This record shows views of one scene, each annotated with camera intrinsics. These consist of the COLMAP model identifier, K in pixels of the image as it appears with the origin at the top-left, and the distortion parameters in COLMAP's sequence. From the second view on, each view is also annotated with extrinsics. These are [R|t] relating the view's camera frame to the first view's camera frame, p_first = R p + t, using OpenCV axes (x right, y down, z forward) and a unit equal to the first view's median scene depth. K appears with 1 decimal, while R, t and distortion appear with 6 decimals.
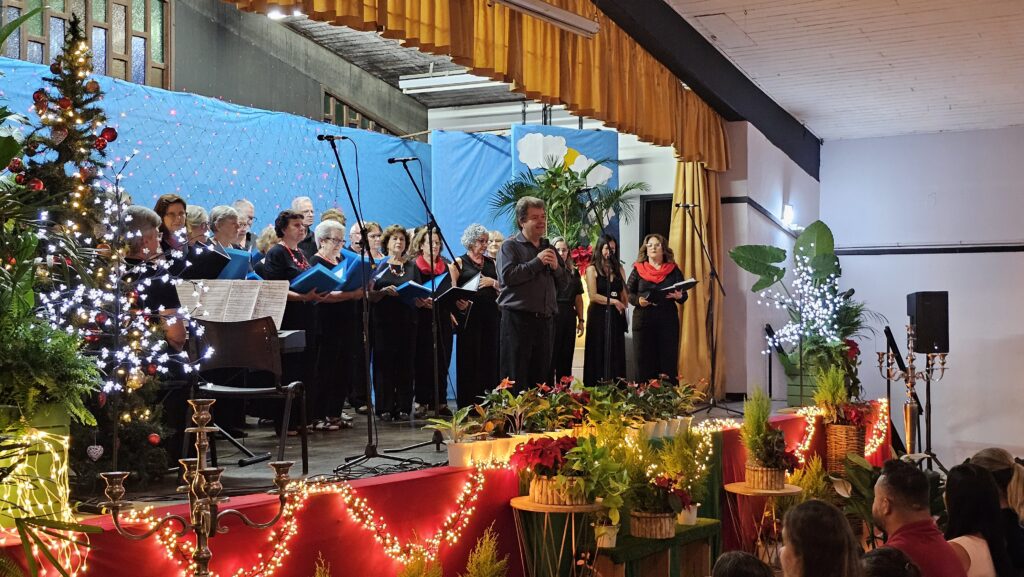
lens RADIAL K [[1349.5, 0, 537.1], [0, 1349.5, 258.6], [0, 0, 1]] dist [0.097443, 0.000000]
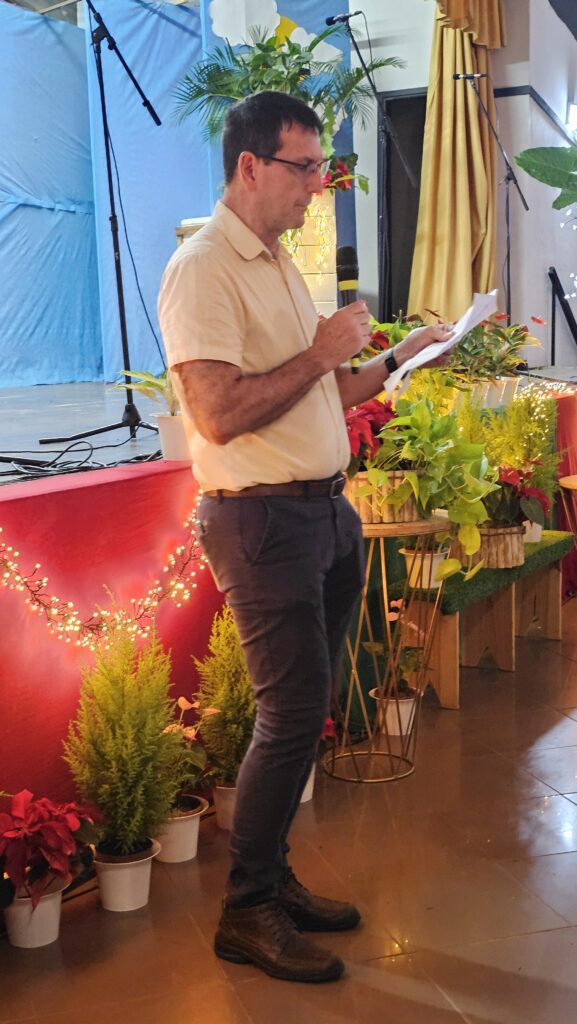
lens RADIAL K [[1403.0, 0, 293.5], [0, 1403.0, 516.4], [0, 0, 1]] dist [0.036017, 0.000000]
pose [[0.997444, -0.035288, 0.062137, -0.039241], [0.023236, 0.982471, 0.184960, 0.059941], [-0.067575, -0.183043, 0.980780, 0.362956]]
